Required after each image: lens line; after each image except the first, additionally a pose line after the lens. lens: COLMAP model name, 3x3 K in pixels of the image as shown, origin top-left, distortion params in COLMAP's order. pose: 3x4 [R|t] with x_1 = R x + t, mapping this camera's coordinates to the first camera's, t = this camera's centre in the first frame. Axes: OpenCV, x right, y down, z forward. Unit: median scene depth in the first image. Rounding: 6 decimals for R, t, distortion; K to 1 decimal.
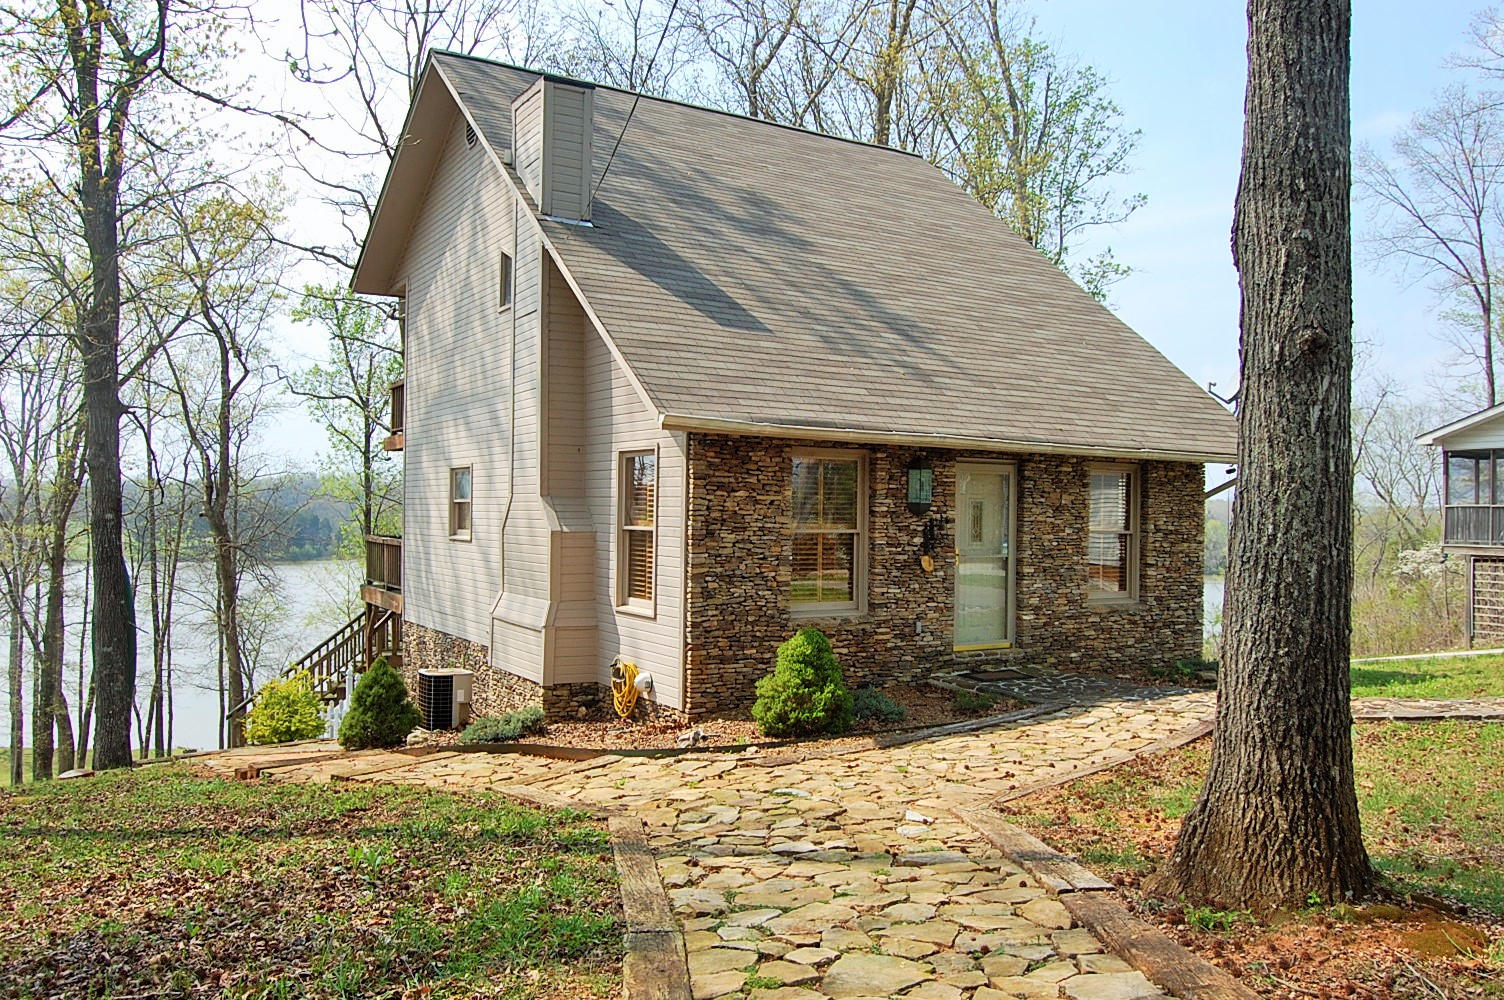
lens RADIAL K [[1175.2, 0, 755.5], [0, 1175.2, 509.3], [0, 0, 1]] dist [-0.092508, 0.034117]
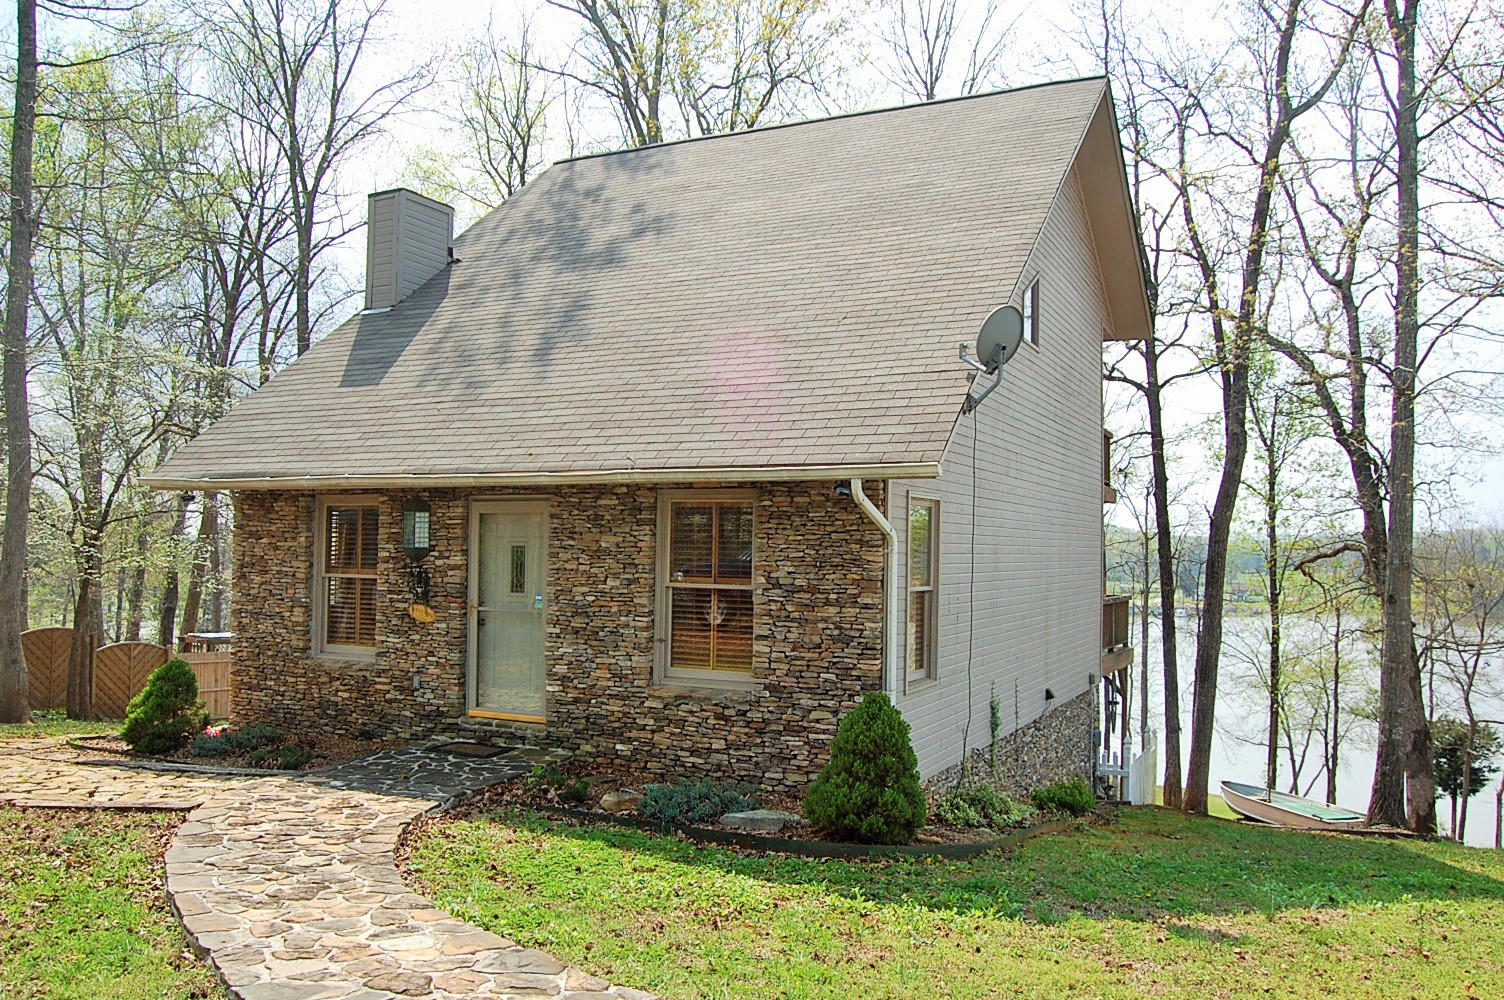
lens RADIAL K [[1175.2, 0, 756.5], [0, 1175.2, 503.4], [0, 0, 1]] dist [-0.092508, 0.034117]
pose [[0.529525, -0.042884, -0.847209, 1.055179], [-0.002225, 0.998648, -0.051940, 0.006868], [0.848291, 0.029389, 0.528714, 0.728579]]
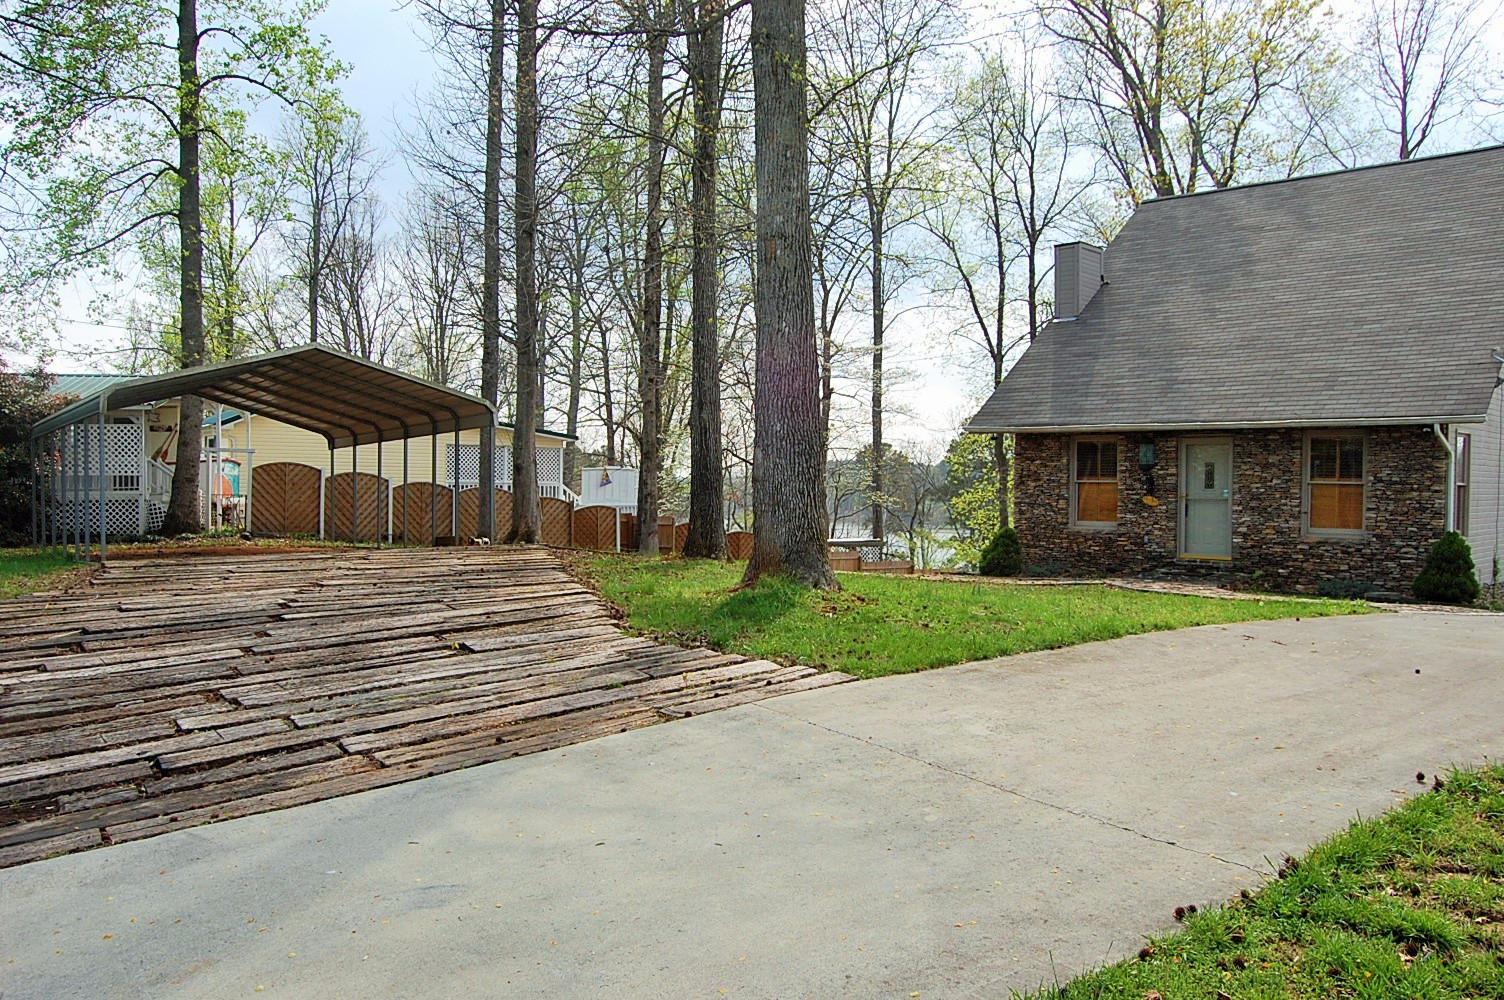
lens RADIAL K [[1175.2, 0, 754.0], [0, 1175.2, 495.5], [0, 0, 1]] dist [-0.092508, 0.034117]
pose [[0.235111, -0.003748, -0.971961, 1.590235], [-0.003614, 0.999982, -0.004730, 0.047962], [0.971962, 0.004625, 0.235093, 0.072417]]
